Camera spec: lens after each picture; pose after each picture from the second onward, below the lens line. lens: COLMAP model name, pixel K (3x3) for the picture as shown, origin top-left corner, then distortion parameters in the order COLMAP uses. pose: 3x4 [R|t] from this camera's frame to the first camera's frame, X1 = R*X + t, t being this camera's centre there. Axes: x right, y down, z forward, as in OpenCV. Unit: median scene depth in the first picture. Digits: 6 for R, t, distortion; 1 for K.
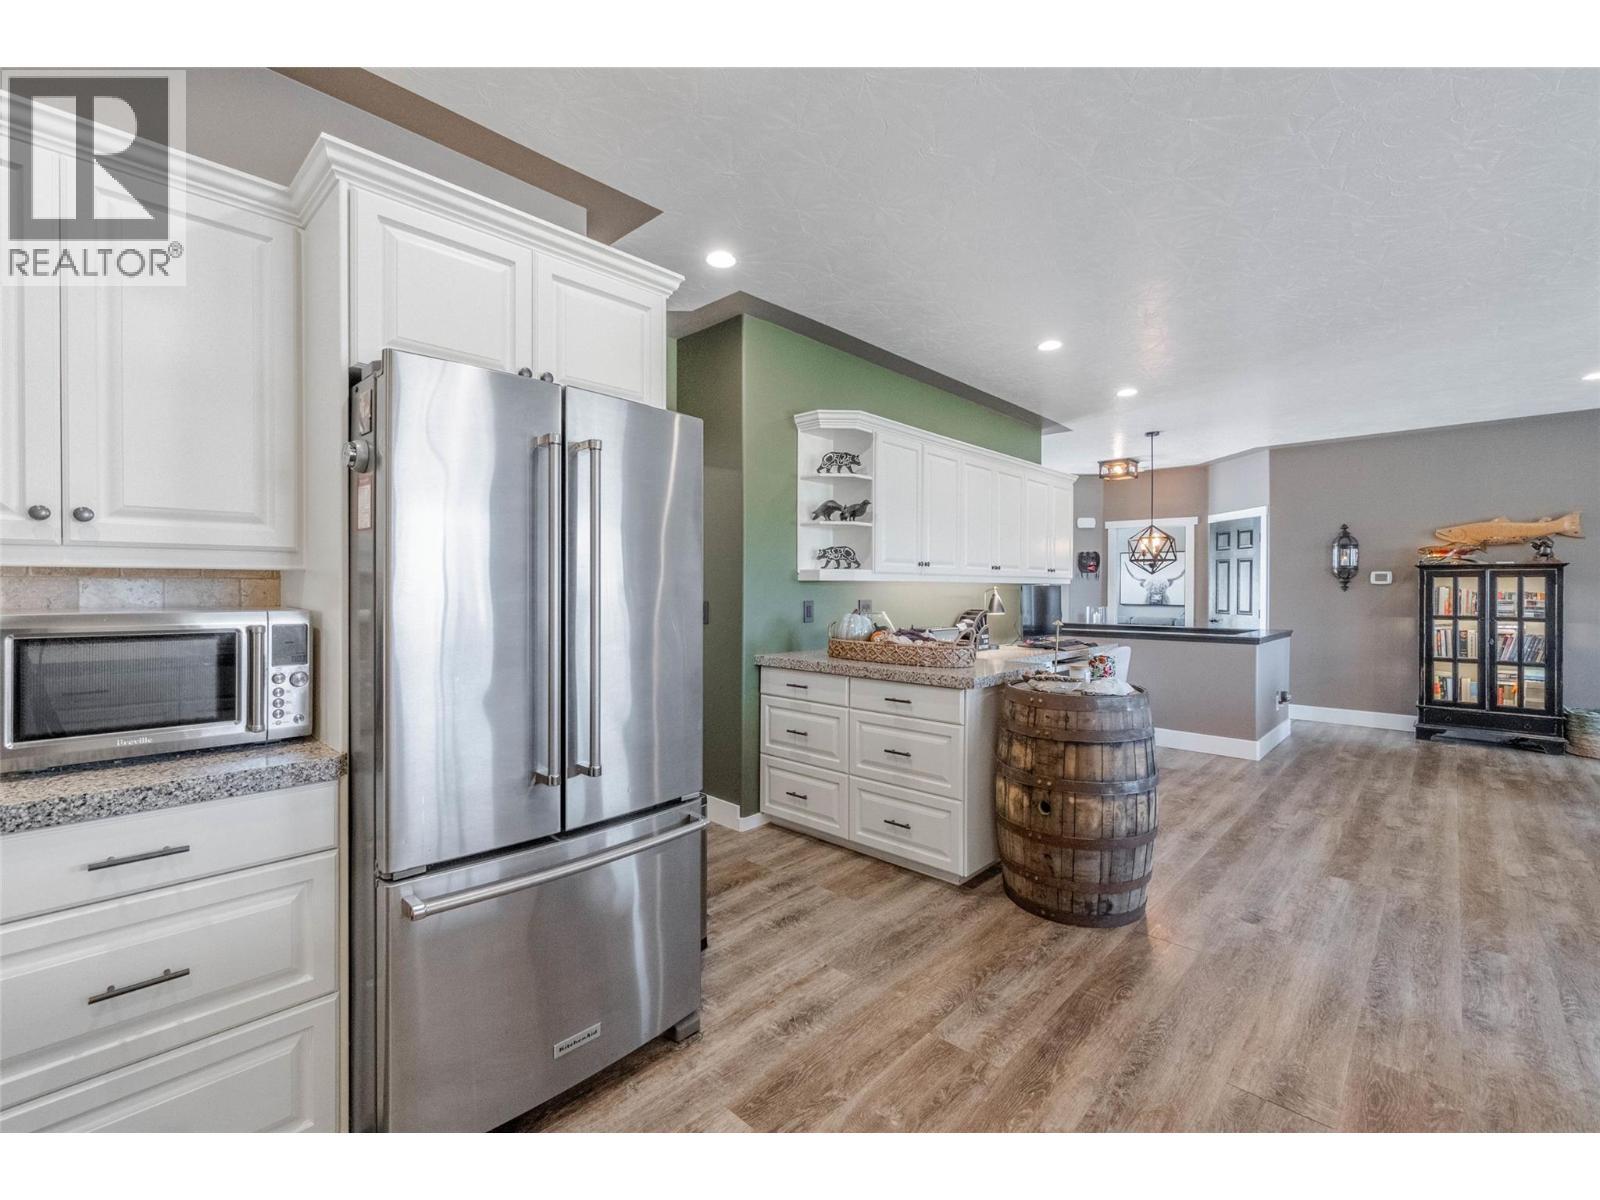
lens RADIAL K [[693.5, 0, 809.3], [0, 693.5, 593.7], [0, 0, 1]] dist [-0.002924, 0.001080]
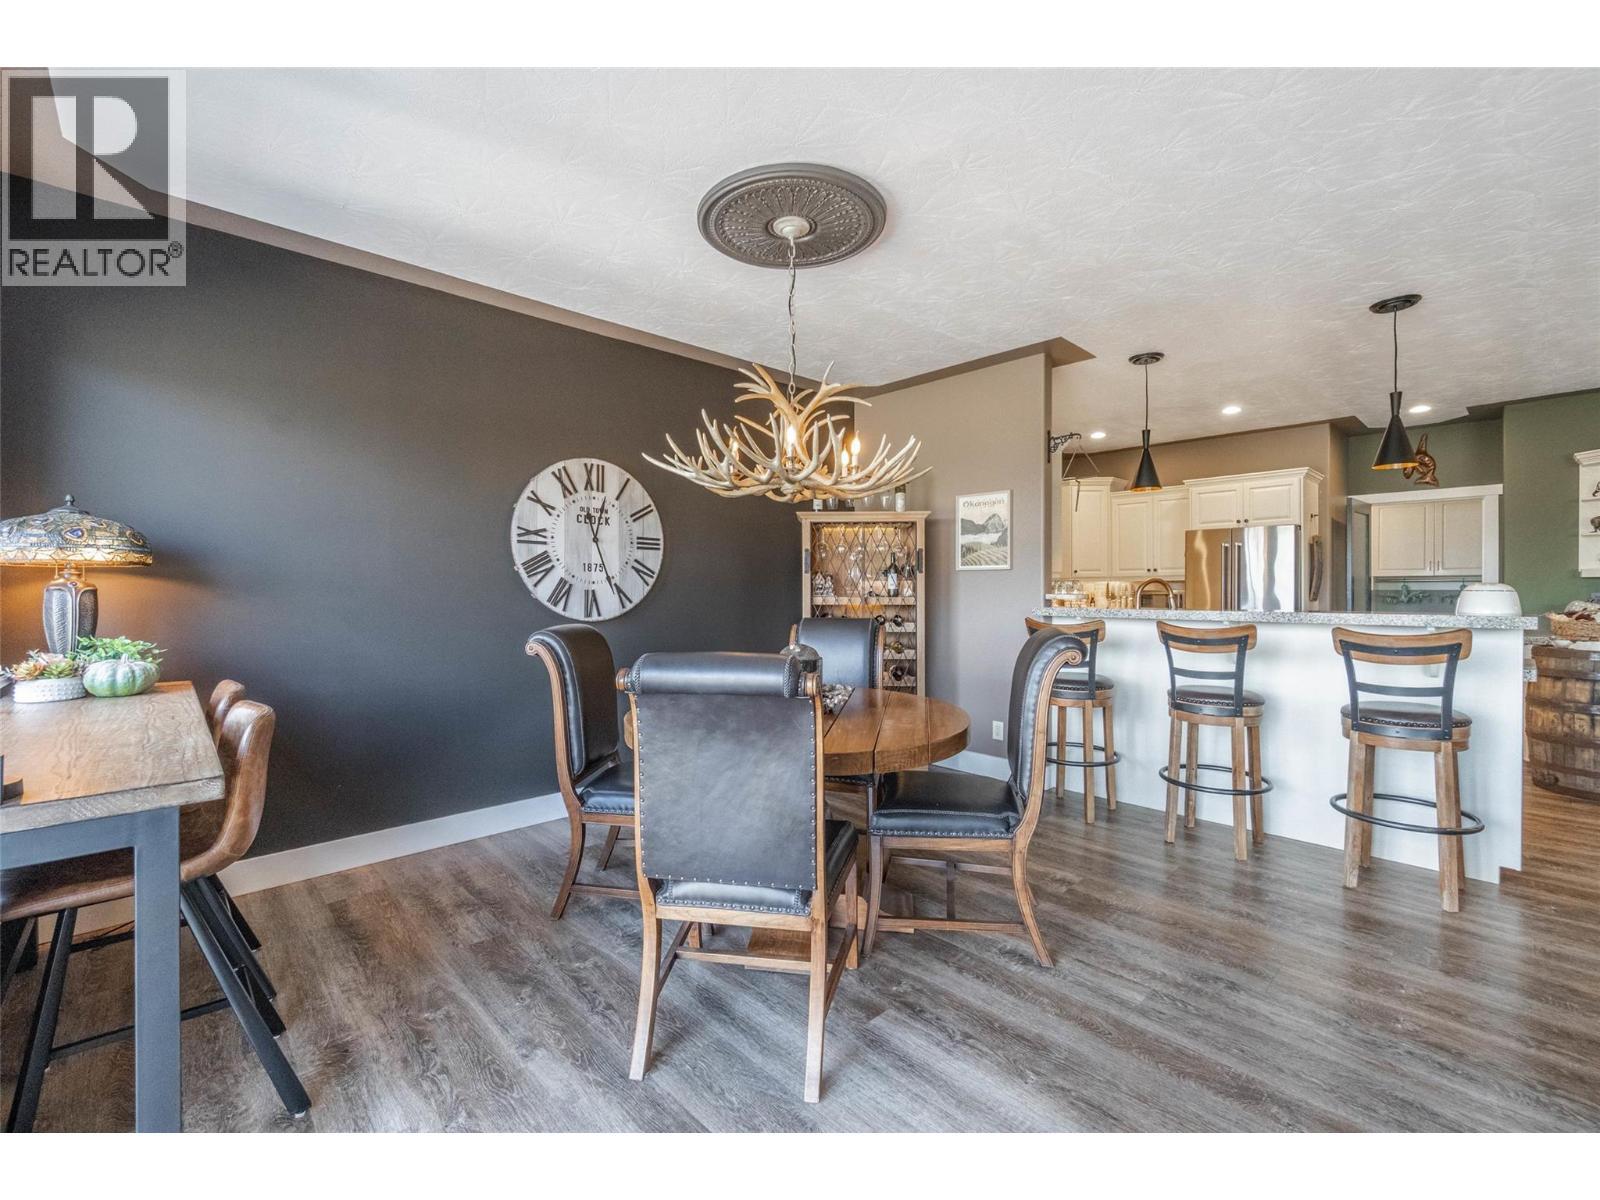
lens RADIAL K [[693.5, 0, 792.3], [0, 693.5, 587.7], [0, 0, 1]] dist [-0.002924, 0.001080]
pose [[-0.068886, -0.004546, -0.997614, 0.971157], [-0.003961, 0.999983, -0.004283, 0.009058], [0.997617, 0.003657, -0.068903, -0.295517]]
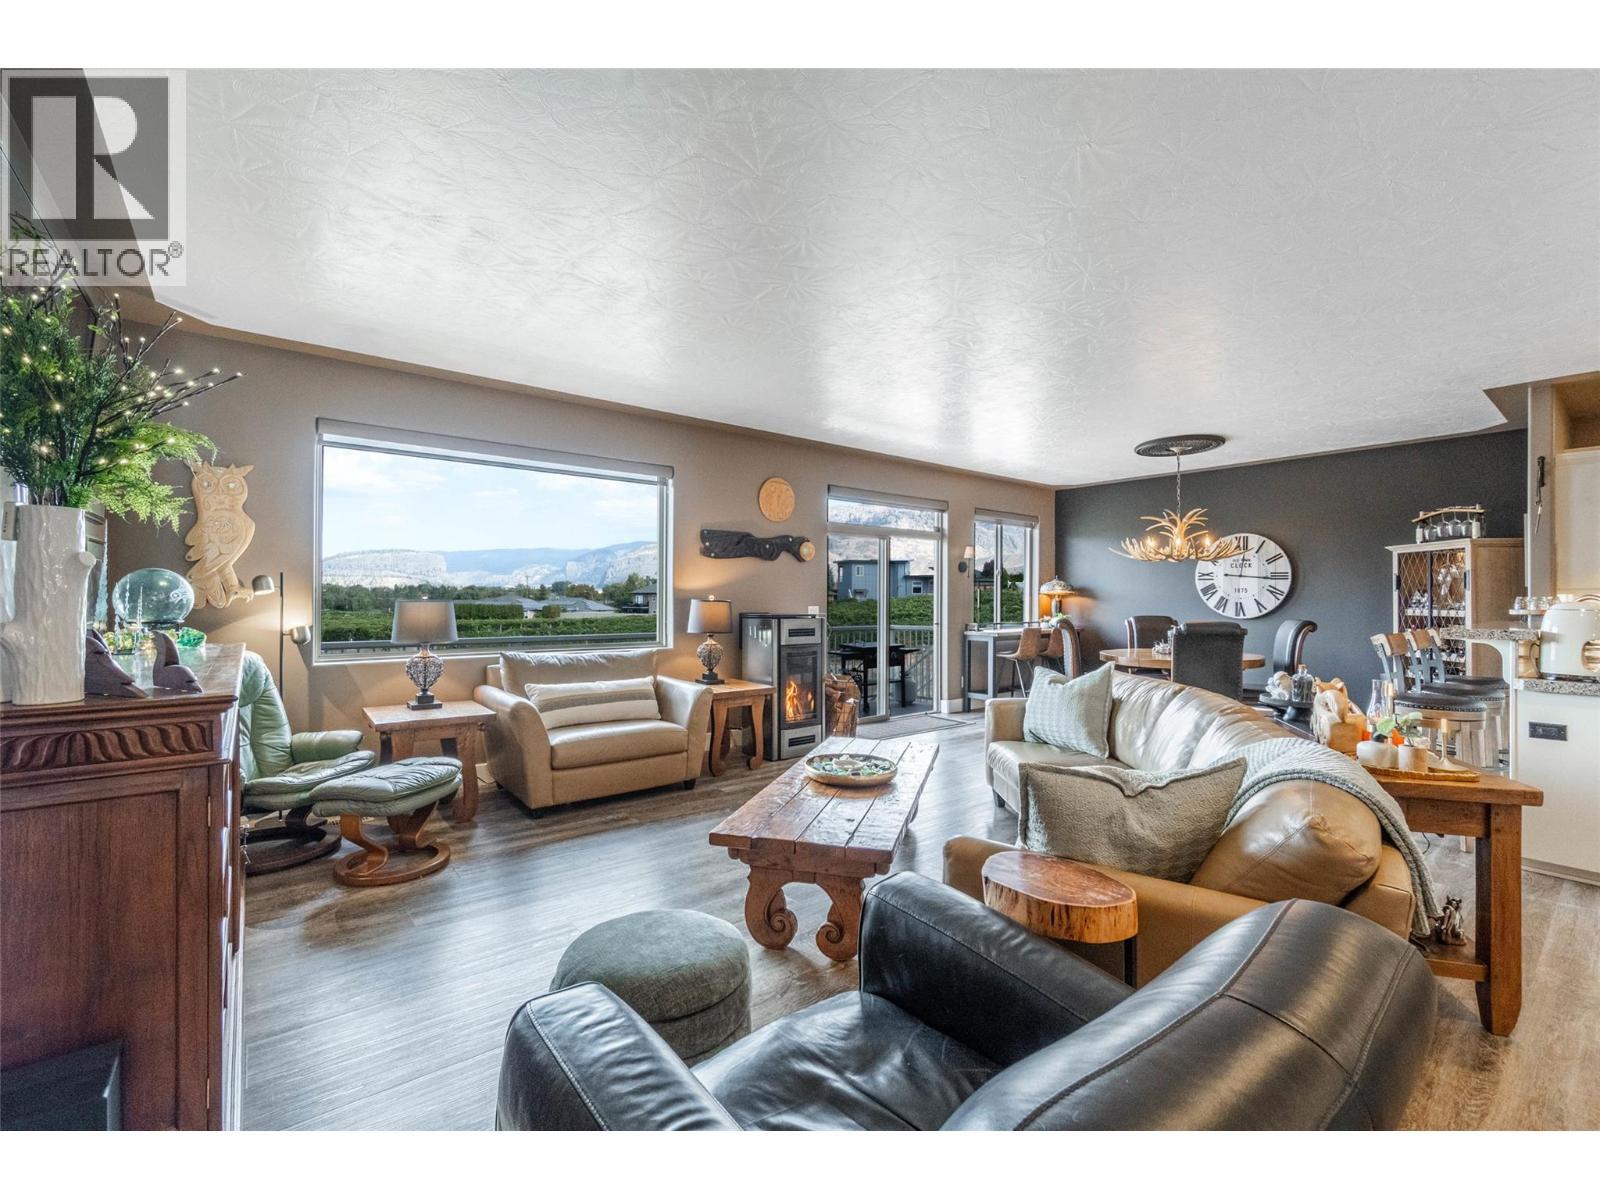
lens RADIAL K [[693.5, 0, 793.4], [0, 693.5, 593.4], [0, 0, 1]] dist [-0.002924, 0.001080]
pose [[-0.987823, -0.004896, 0.155505, 0.935551], [-0.004768, 0.999988, 0.001198, -0.004567], [-0.155509, 0.000442, -0.987834, 0.861066]]
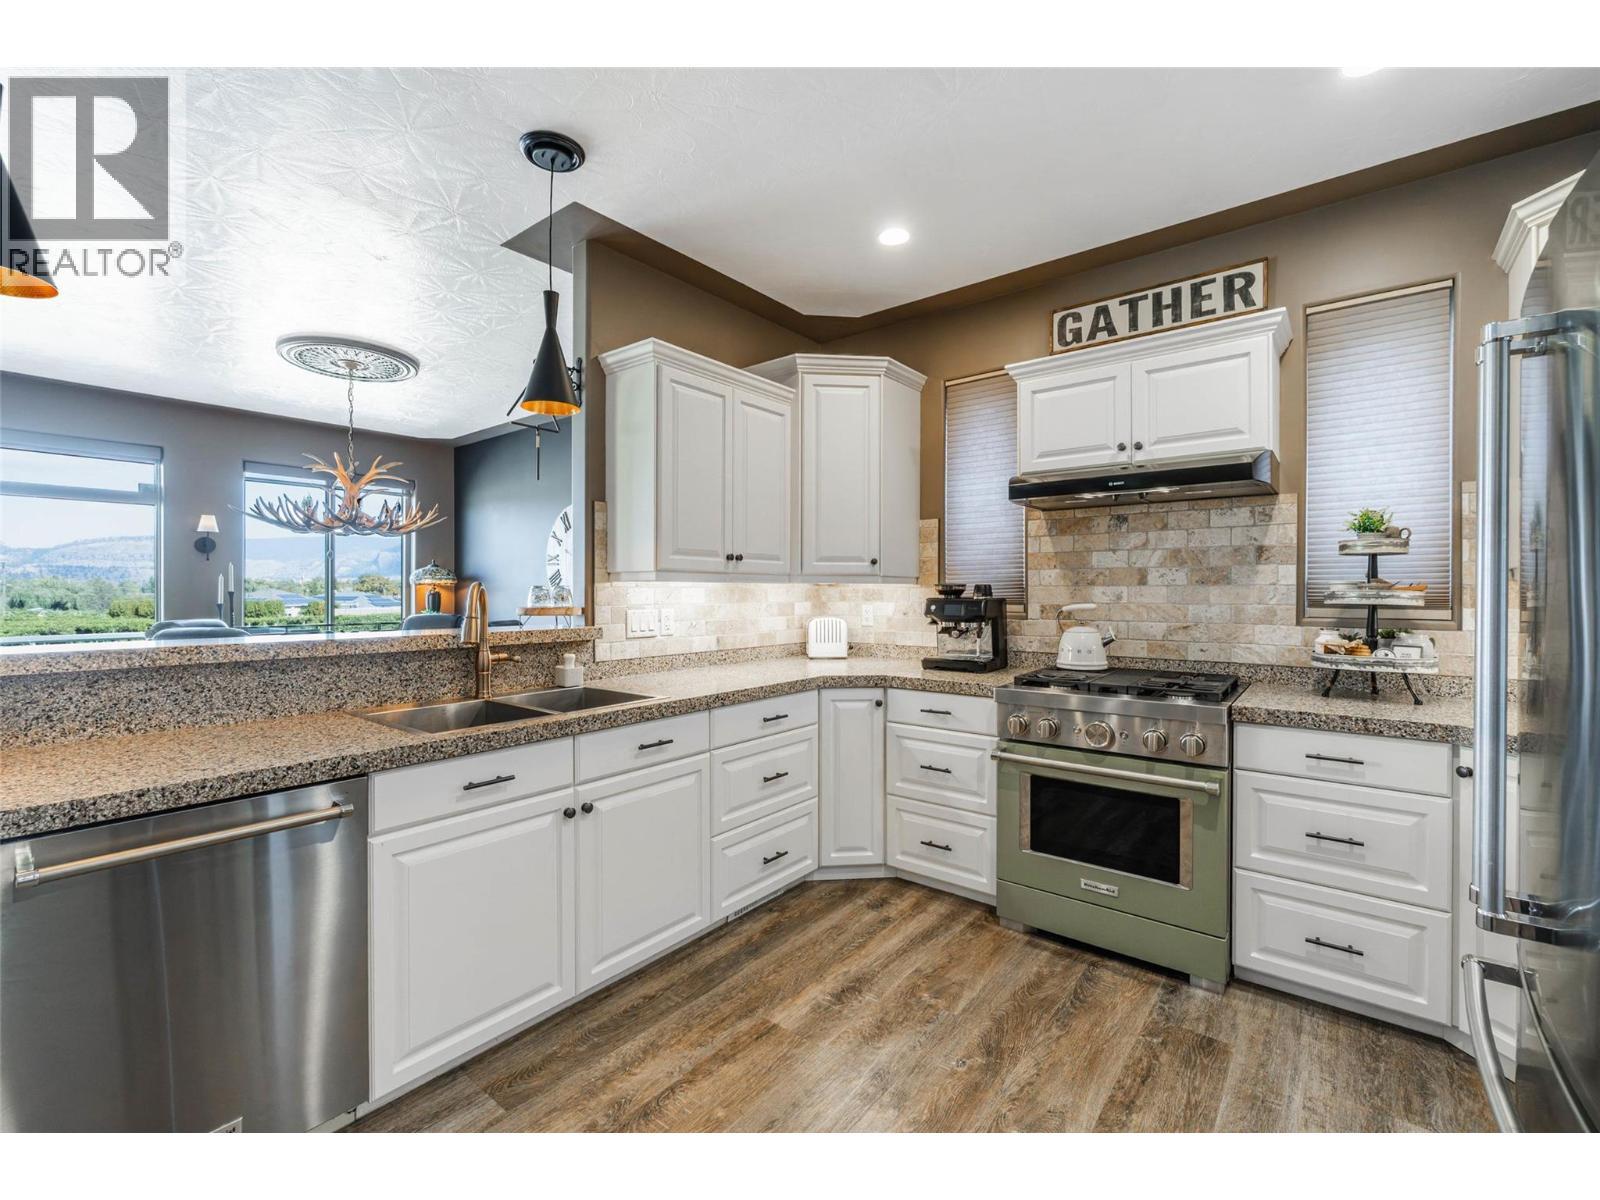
lens RADIAL K [[693.5, 0, 796.8], [0, 693.5, 593.1], [0, 0, 1]] dist [-0.002924, 0.001080]
pose [[-0.997499, -0.001897, -0.070653, 0.084809], [-0.002600, 0.999948, 0.009870, -0.003524], [0.070631, 0.010029, -0.997452, 0.435918]]
